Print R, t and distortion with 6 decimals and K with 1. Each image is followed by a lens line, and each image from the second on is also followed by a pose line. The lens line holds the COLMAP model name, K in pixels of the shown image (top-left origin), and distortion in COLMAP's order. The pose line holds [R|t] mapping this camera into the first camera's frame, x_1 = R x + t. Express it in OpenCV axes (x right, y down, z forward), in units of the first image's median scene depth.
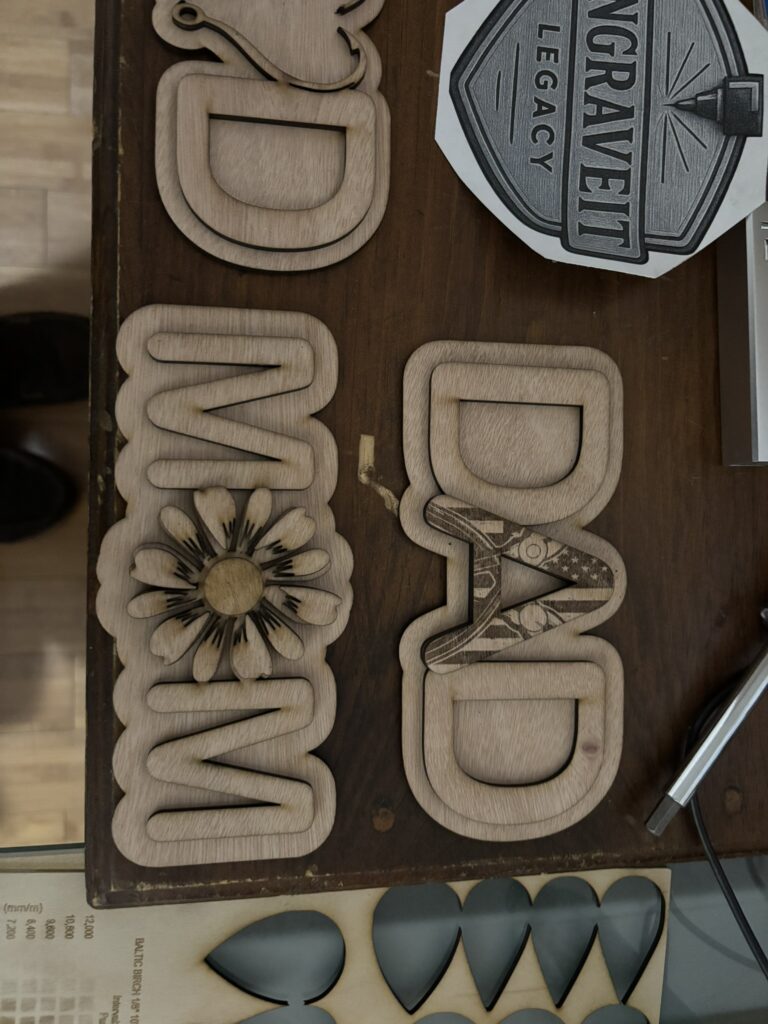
lens RADIAL K [[813.6, 0, 384.0], [0, 813.6, 512.0], [0, 0, 1]] dist [-0.014781, -0.045502]
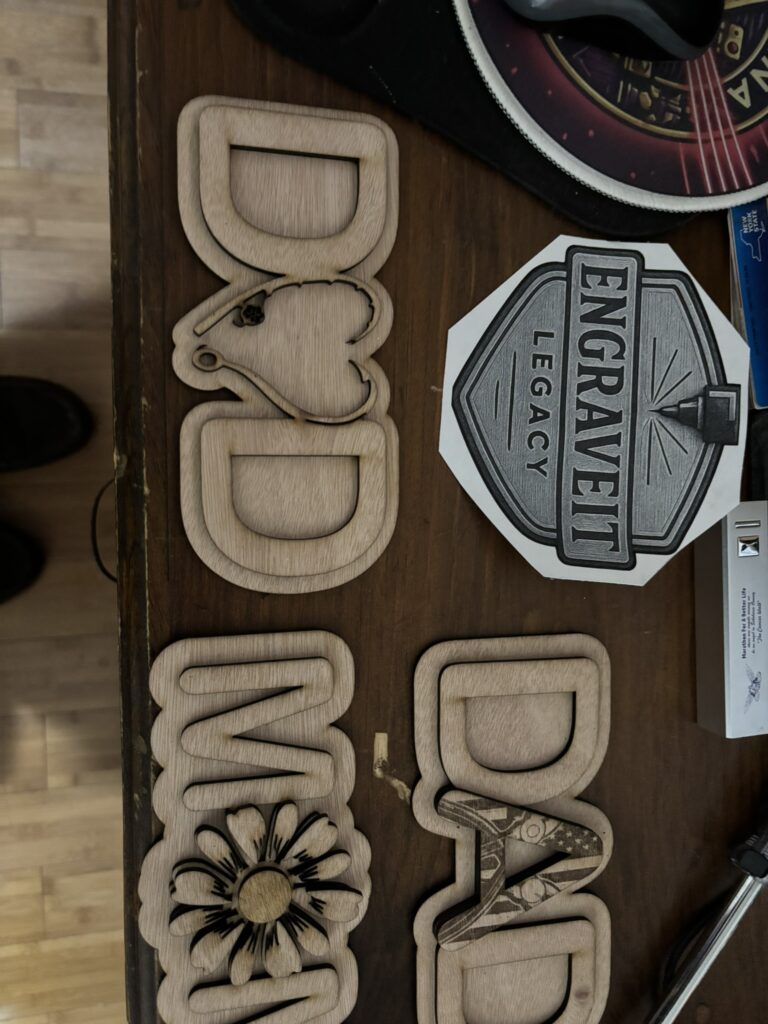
lens RADIAL K [[813.6, 0, 384.0], [0, 813.6, 512.0], [0, 0, 1]] dist [-0.014781, -0.045502]
pose [[0.997670, -0.015476, 0.066452, -0.084137], [0.013505, 0.999459, 0.030002, -0.421513], [-0.066880, -0.029034, 0.997338, -0.068894]]
